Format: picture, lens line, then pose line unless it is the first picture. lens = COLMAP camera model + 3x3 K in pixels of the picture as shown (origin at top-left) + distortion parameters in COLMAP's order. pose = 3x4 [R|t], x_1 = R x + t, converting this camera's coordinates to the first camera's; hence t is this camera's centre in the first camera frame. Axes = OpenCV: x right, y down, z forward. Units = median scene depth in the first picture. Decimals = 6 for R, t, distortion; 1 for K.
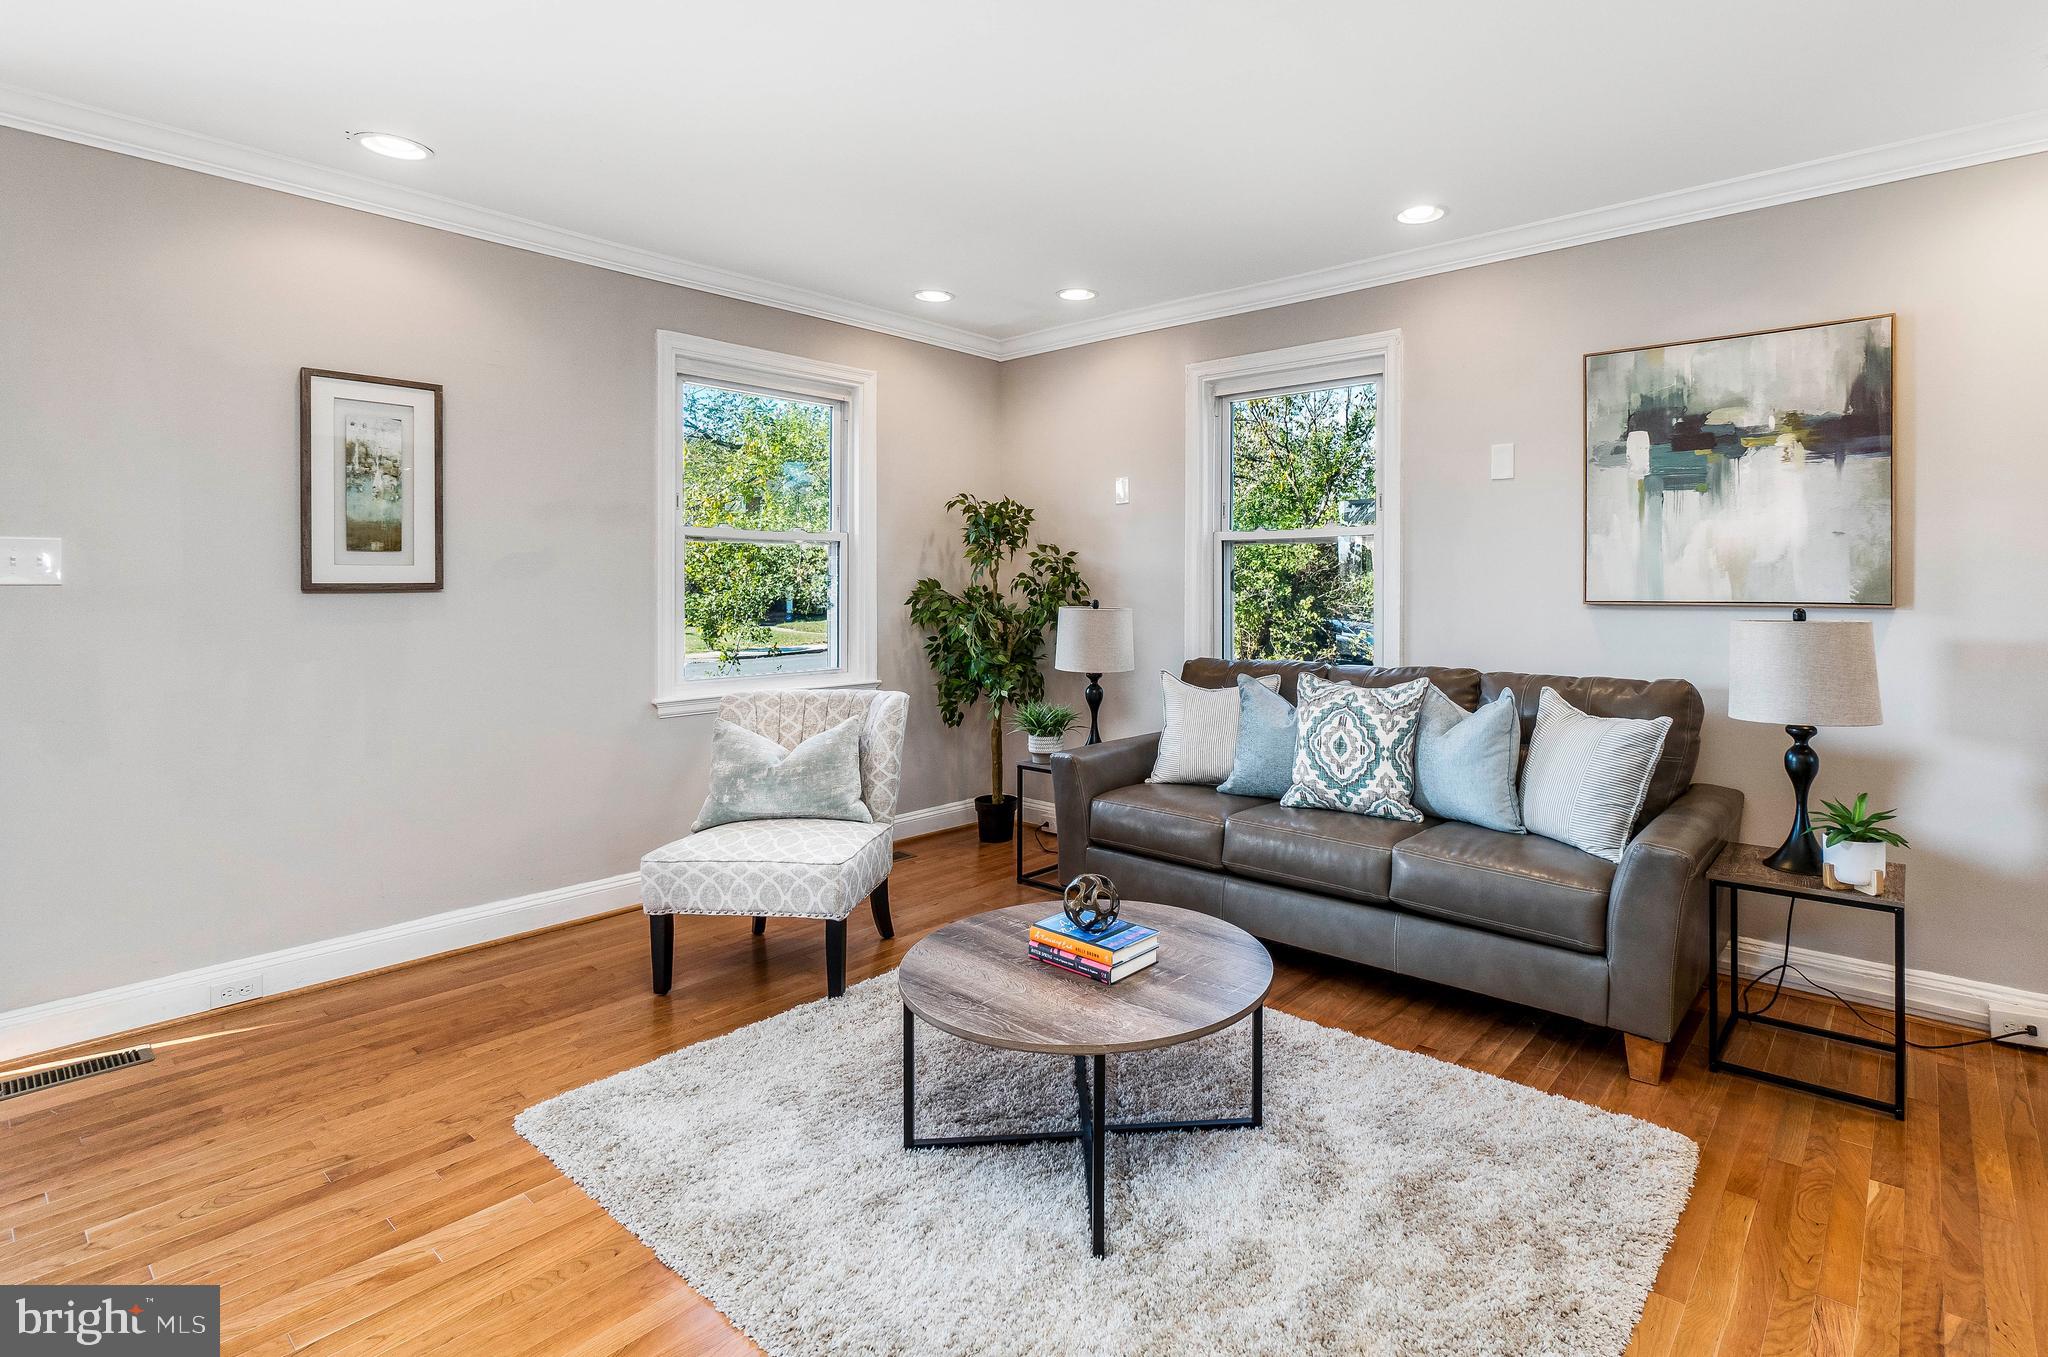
lens RADIAL K [[996.6, 0, 1134.7], [0, 996.6, 583.3], [0, 0, 1]] dist [-0.004918, 0.000418]
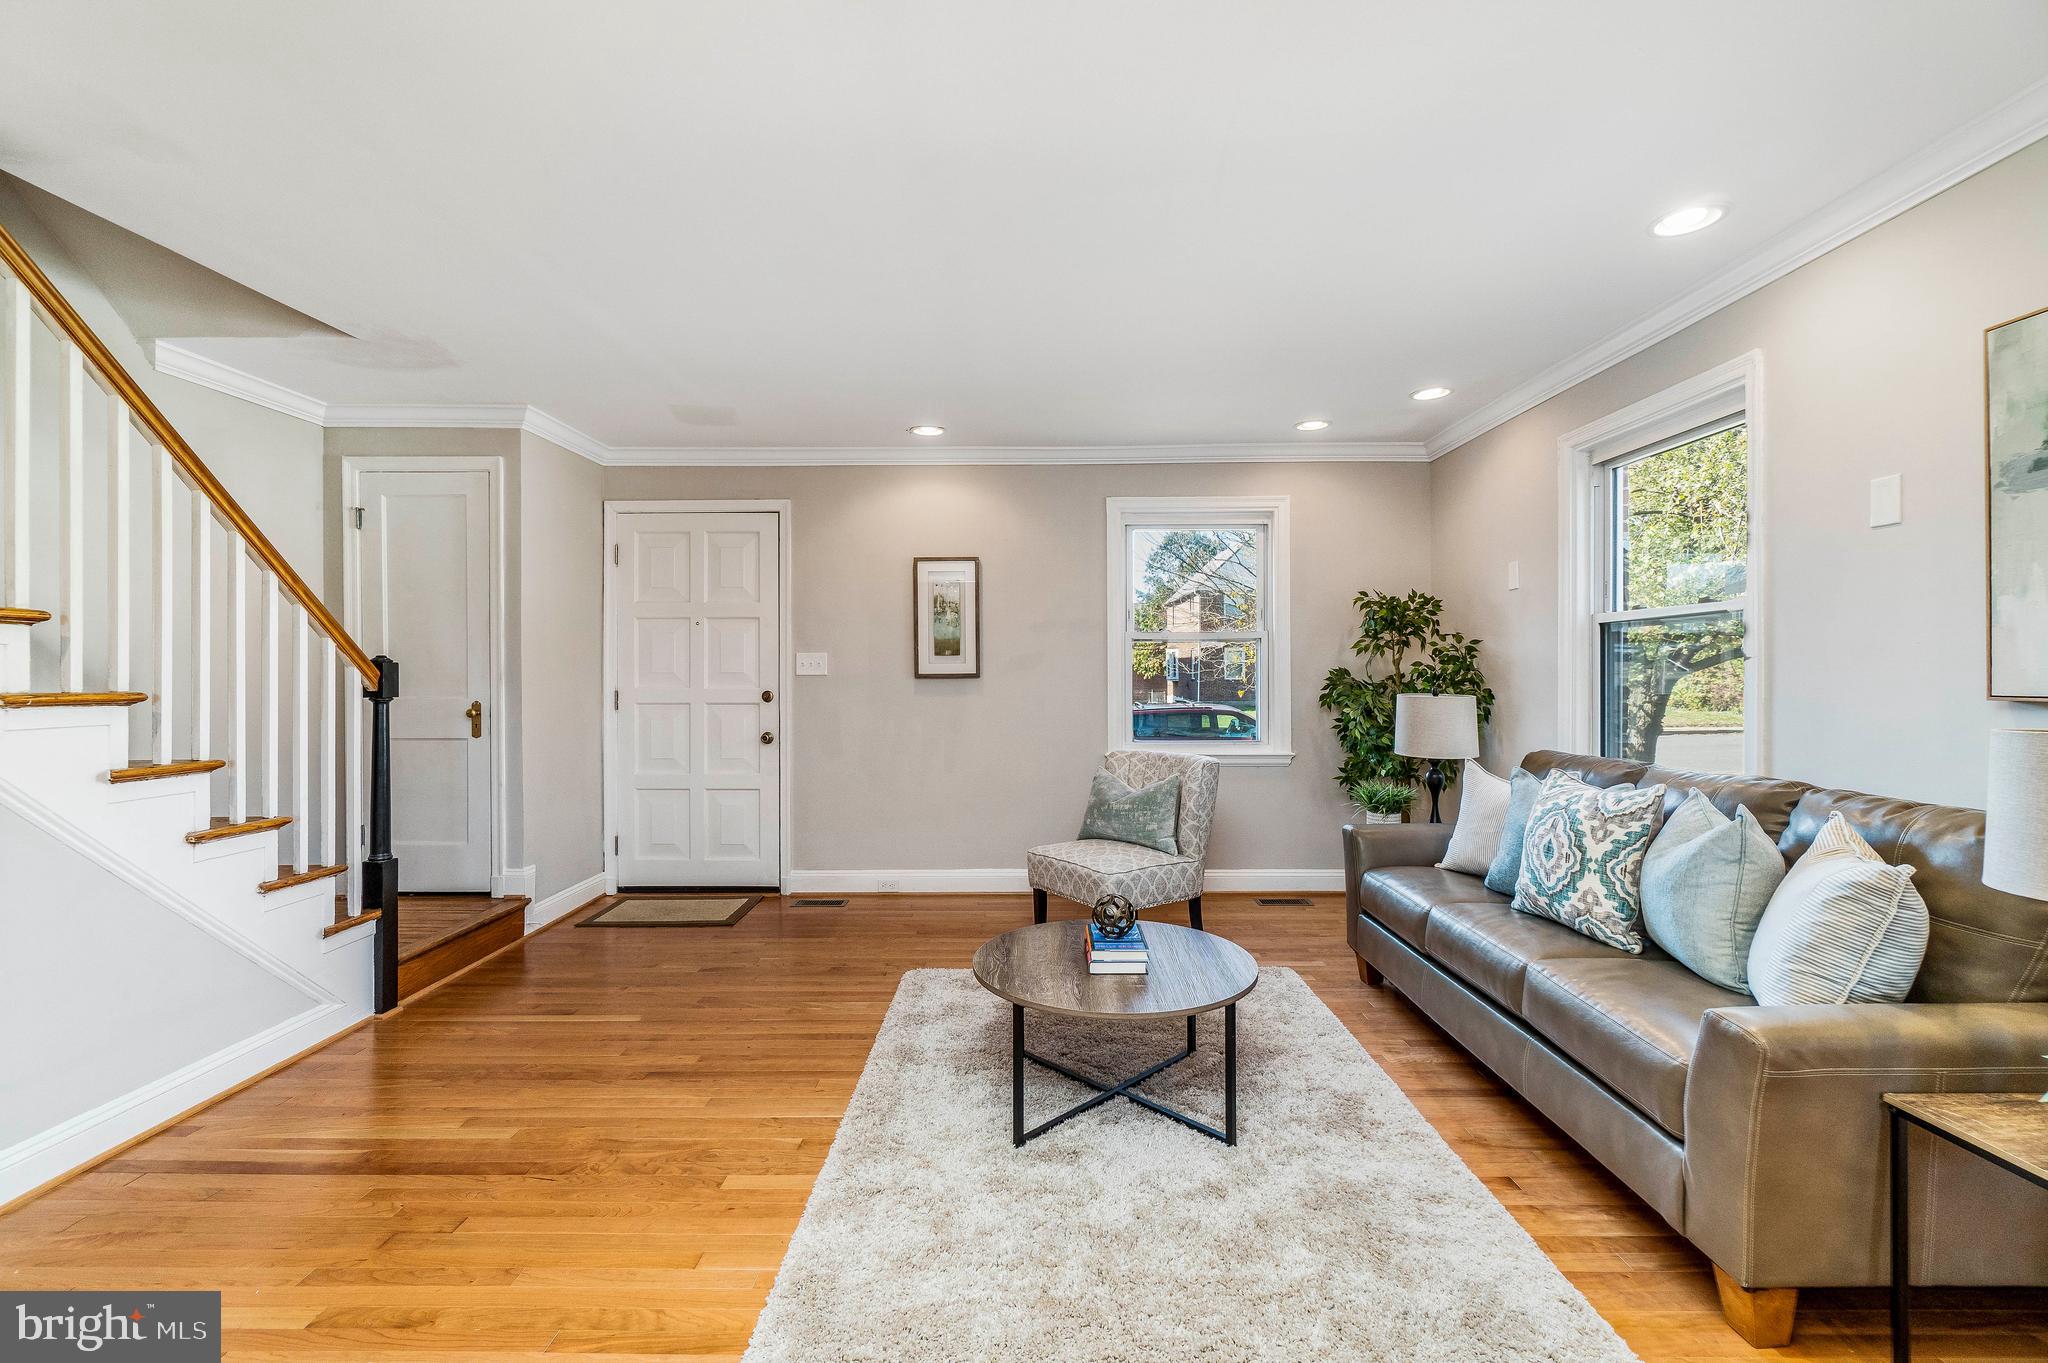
lens RADIAL K [[886.3, 0, 1019.0], [0, 886.3, 671.7], [0, 0, 1]] dist [-0.000879, -0.000363]
pose [[0.618129, -0.004161, -0.786065, 0.548190], [0.005078, 0.999986, -0.001301, -0.000936], [0.786060, -0.003188, 0.618142, 0.122758]]
